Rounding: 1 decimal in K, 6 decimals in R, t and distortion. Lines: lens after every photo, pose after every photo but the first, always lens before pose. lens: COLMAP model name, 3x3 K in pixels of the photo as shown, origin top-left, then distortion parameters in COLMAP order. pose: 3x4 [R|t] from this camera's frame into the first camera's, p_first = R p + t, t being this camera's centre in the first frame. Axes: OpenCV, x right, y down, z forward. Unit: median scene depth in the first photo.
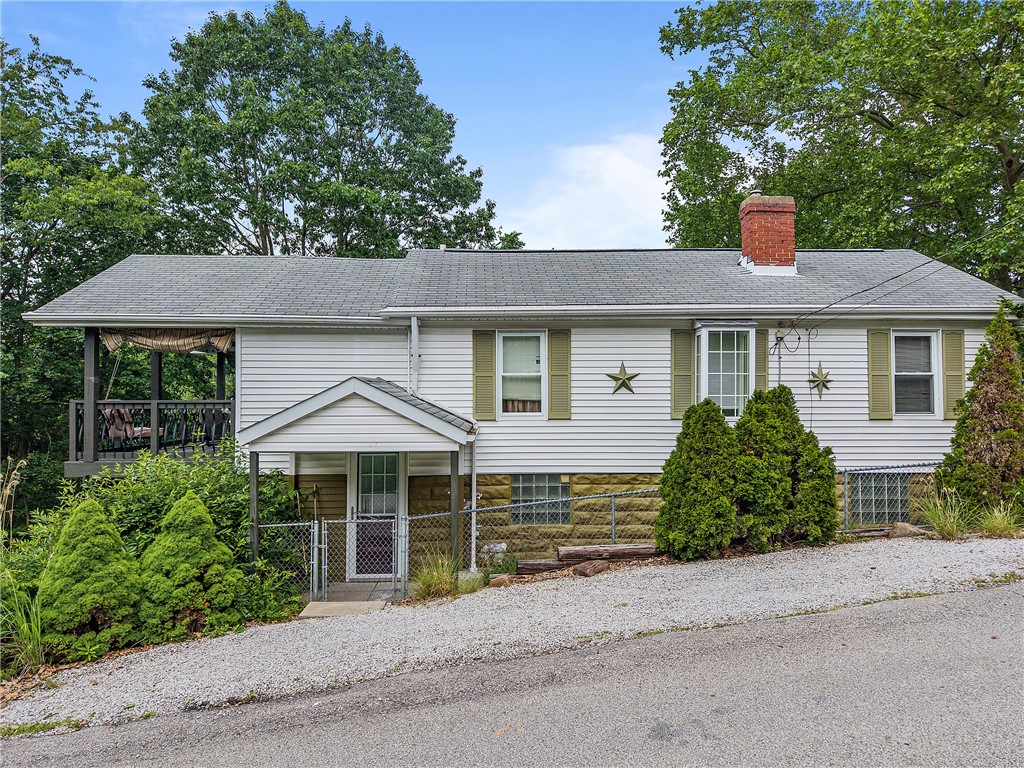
lens RADIAL K [[718.8, 0, 512.0], [0, 718.8, 389.6], [0, 0, 1]] dist [0.005475, -0.012015]
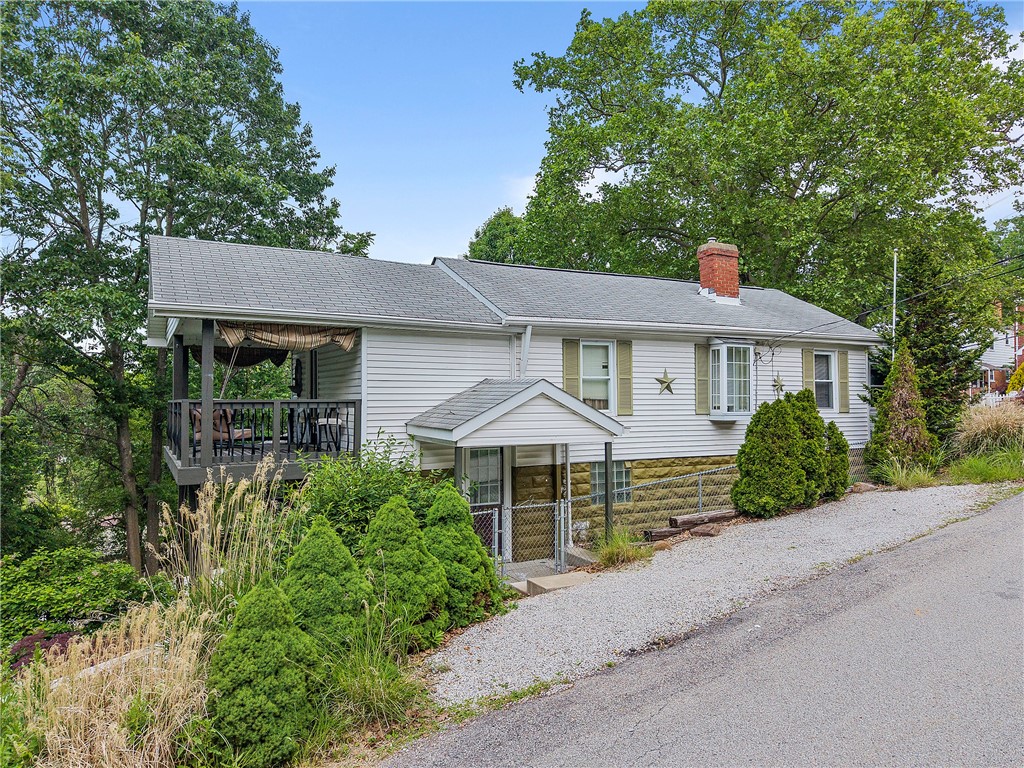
lens RADIAL K [[718.8, 0, 512.9], [0, 718.8, 381.7], [0, 0, 1]] dist [0.005475, -0.012015]
pose [[0.894142, 0.011519, 0.447636, -0.643618], [-0.006670, 0.999901, -0.012408, 0.001334], [-0.447734, 0.008108, 0.894130, 0.003588]]
